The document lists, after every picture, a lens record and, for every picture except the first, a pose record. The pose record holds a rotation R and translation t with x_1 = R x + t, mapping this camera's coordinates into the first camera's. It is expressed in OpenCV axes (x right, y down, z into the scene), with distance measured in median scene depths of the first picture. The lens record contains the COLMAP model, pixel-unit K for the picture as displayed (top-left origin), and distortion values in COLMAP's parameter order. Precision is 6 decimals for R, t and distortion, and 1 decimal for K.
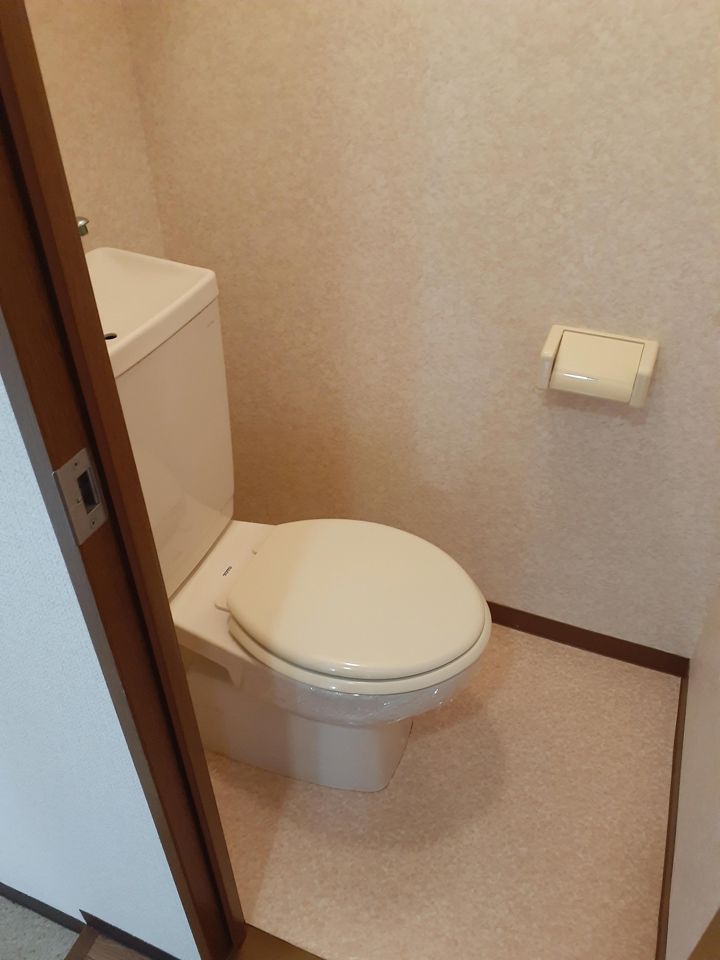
lens RADIAL K [[772.0, 0, 361.8], [0, 772.0, 479.1], [0, 0, 1]] dist [0.041447, -0.037026]
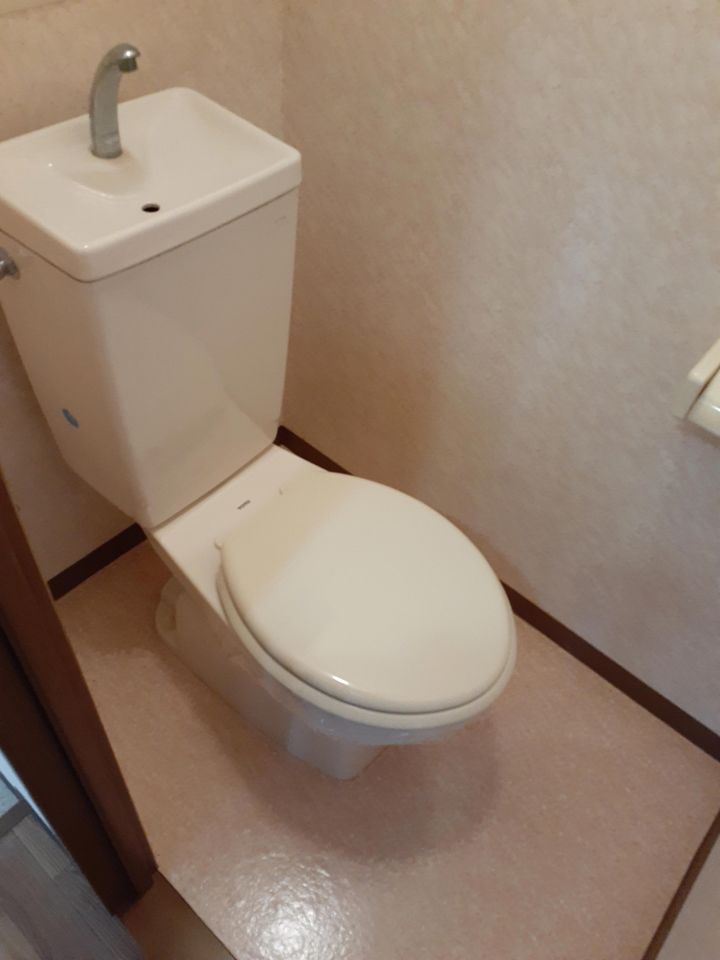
lens RADIAL K [[772.0, 0, 357.9], [0, 772.0, 481.2], [0, 0, 1]] dist [0.041447, -0.037026]
pose [[0.940640, 0.305585, -0.147696, 0.067753], [-0.276654, 0.942415, 0.187927, -0.105911], [0.196618, -0.135911, 0.971015, 0.185406]]
